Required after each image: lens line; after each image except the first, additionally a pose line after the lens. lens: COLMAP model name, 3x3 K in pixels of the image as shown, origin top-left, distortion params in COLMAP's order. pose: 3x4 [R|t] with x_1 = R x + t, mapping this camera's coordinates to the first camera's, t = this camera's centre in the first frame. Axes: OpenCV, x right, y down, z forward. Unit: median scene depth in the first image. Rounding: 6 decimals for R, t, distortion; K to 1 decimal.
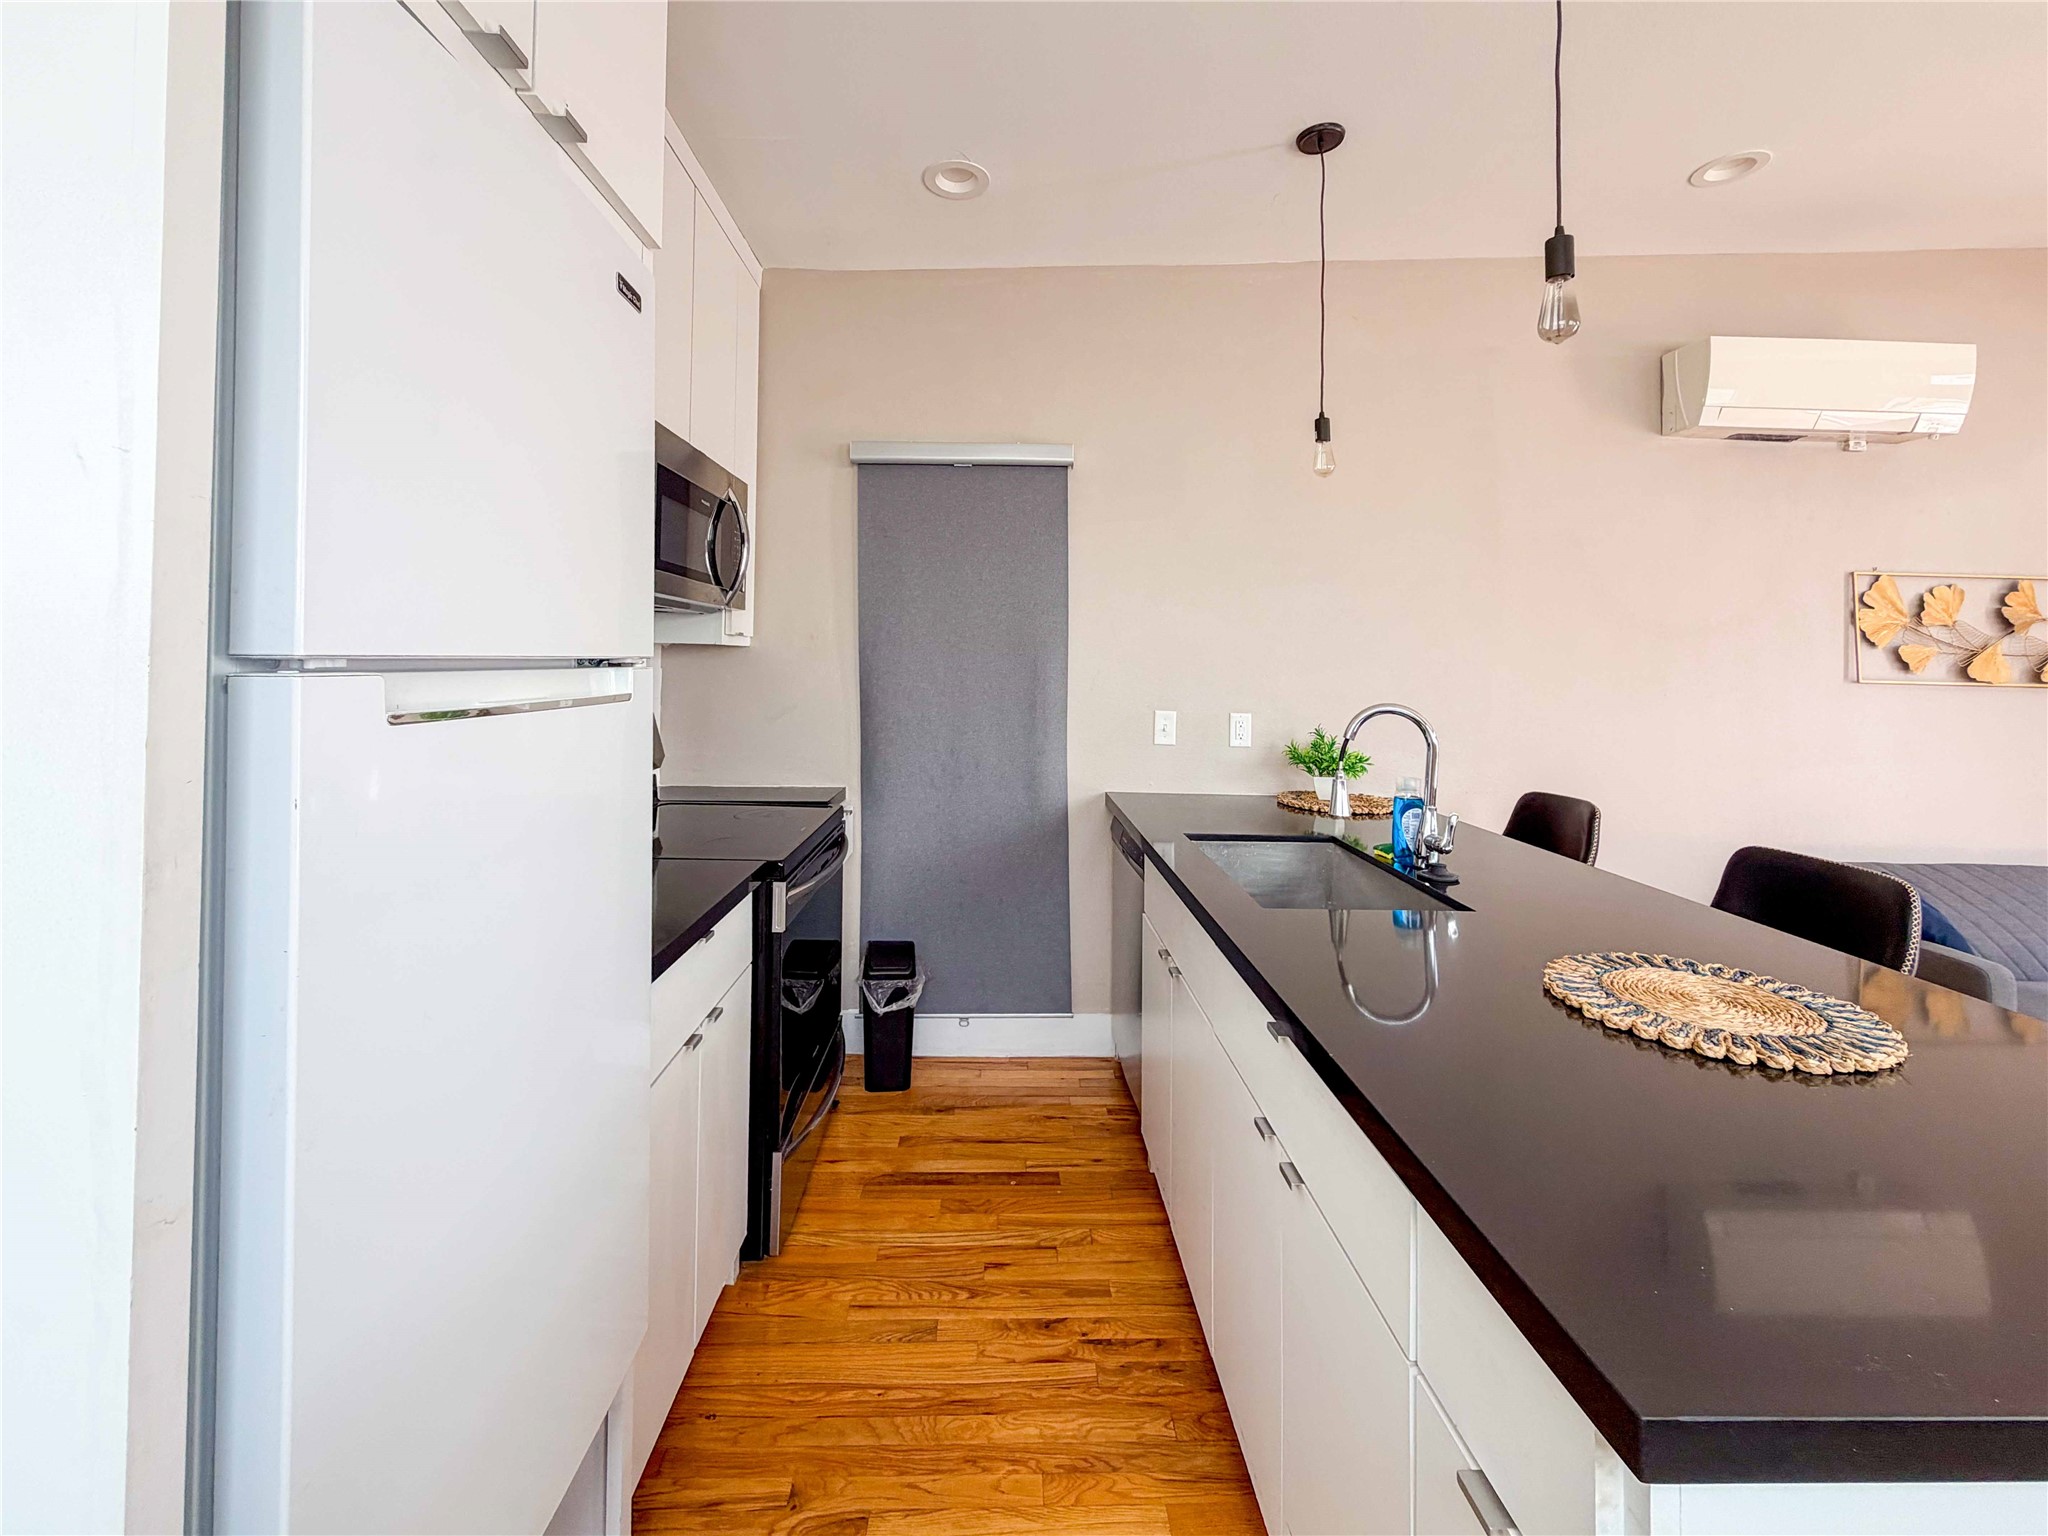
lens RADIAL K [[890.1, 0, 1027.1], [0, 890.1, 639.8], [0, 0, 1]] dist [0.000418, 0.008236]
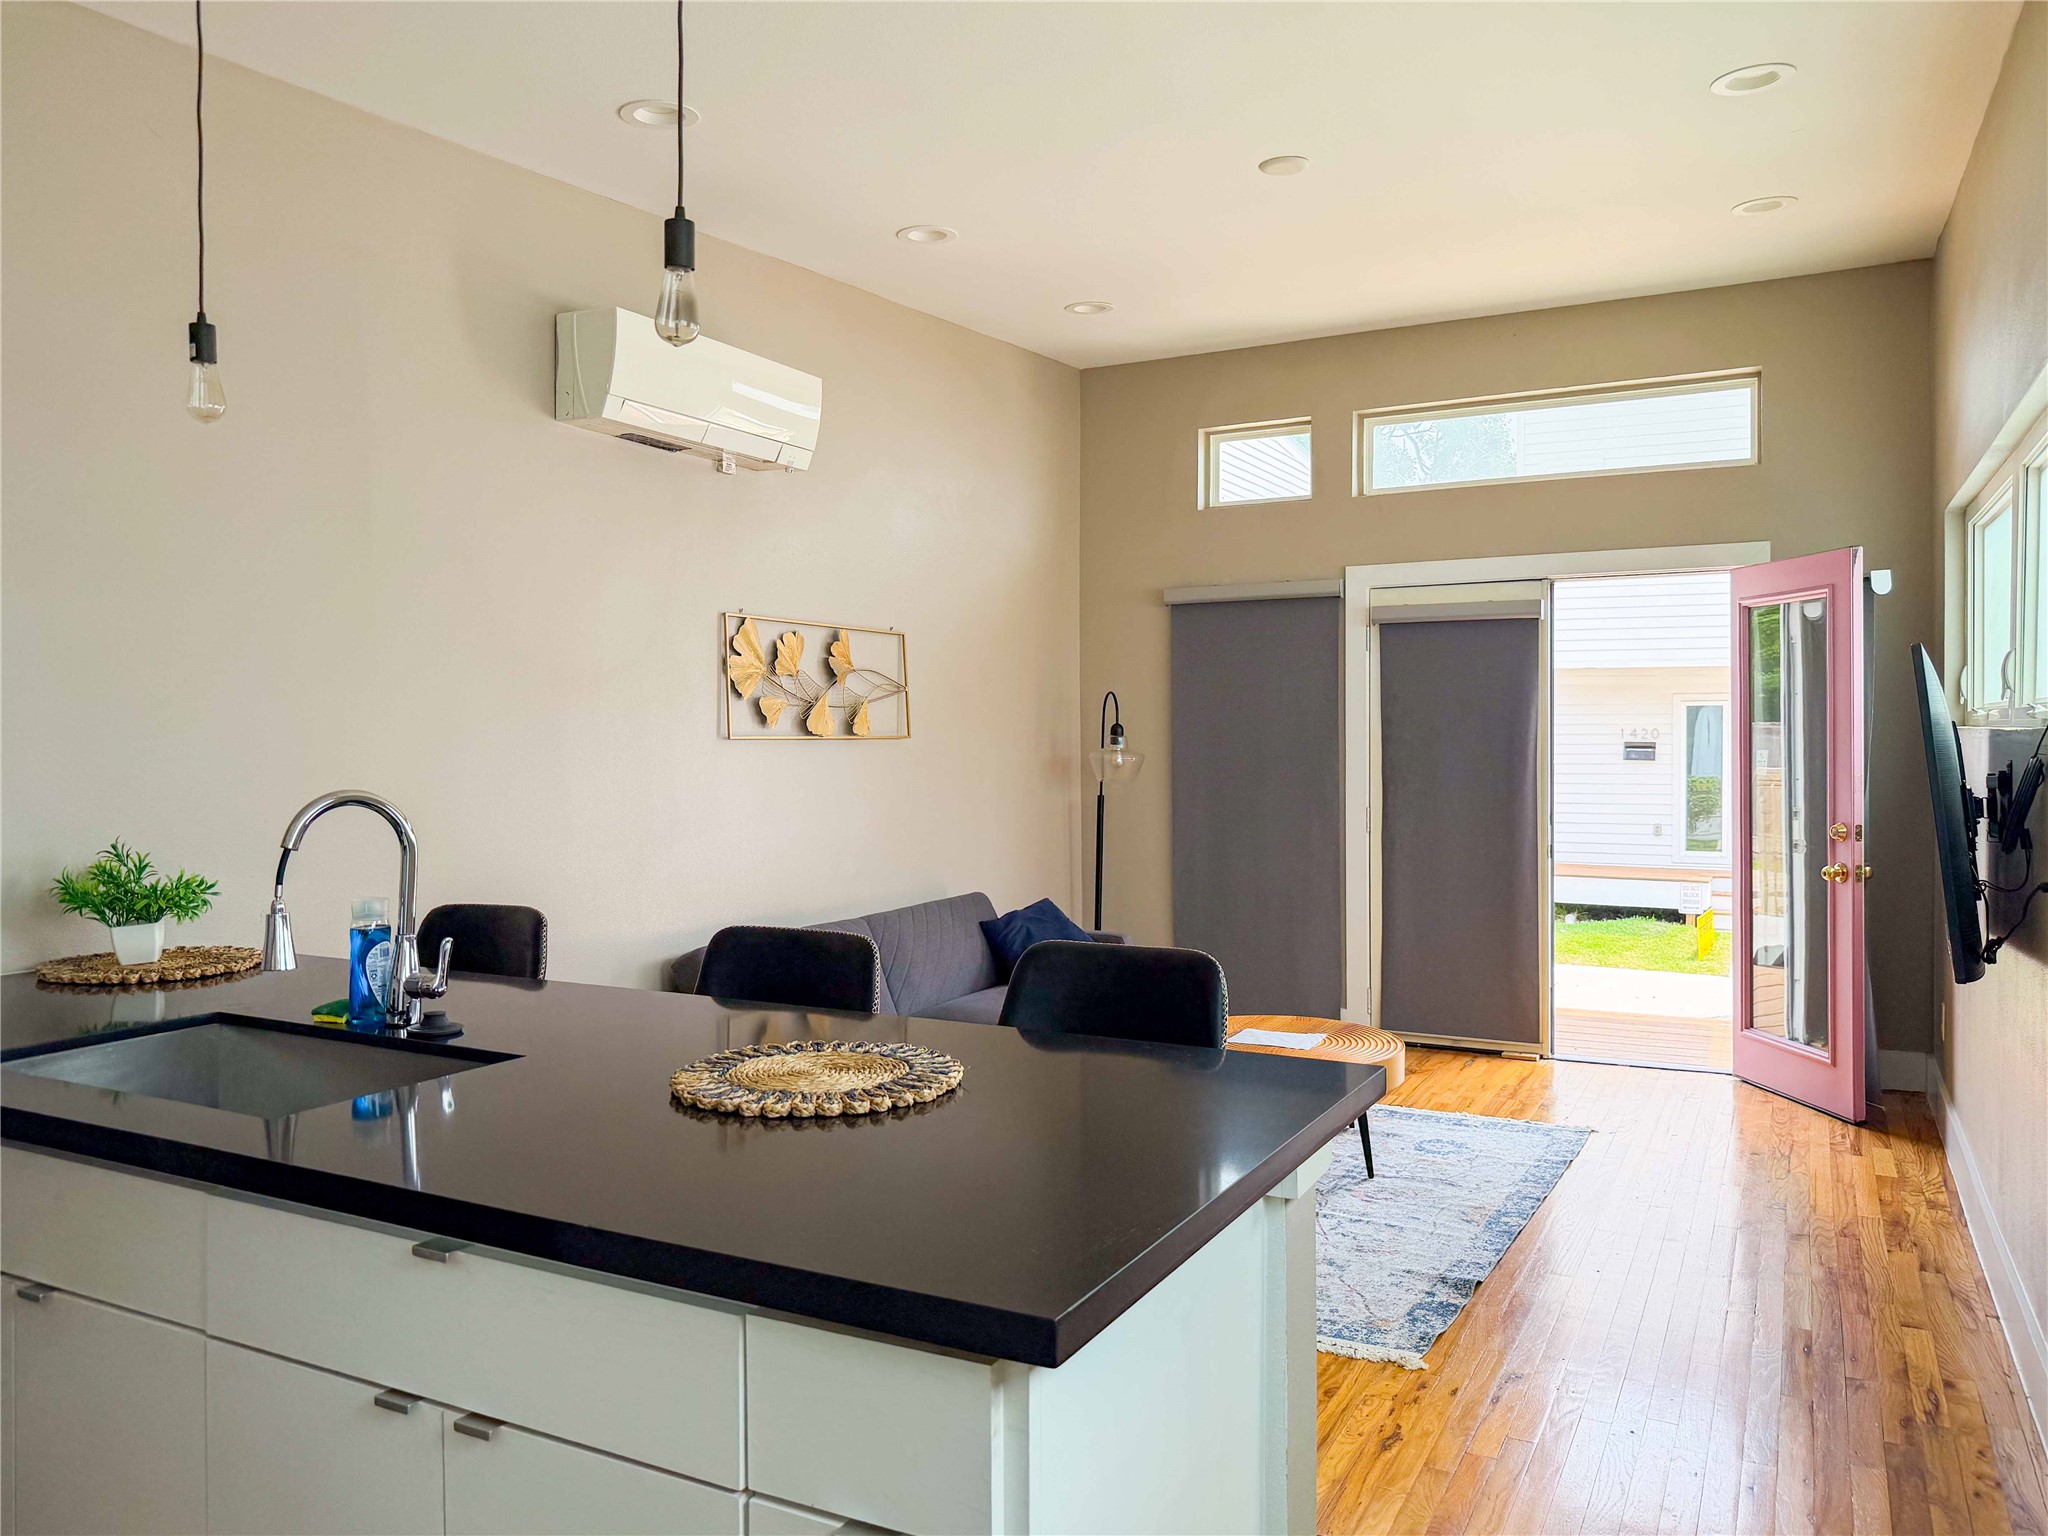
lens RADIAL K [[1500.9, 0, 1024.0], [0, 1500.9, 768.0], [0, 0, 1]] dist [0.039152, -0.061271]
pose [[0.511410, -0.043413, 0.858240, -0.209001], [-0.005681, 0.998530, 0.053894, -0.005613], [-0.859318, -0.032437, 0.510412, -0.003952]]
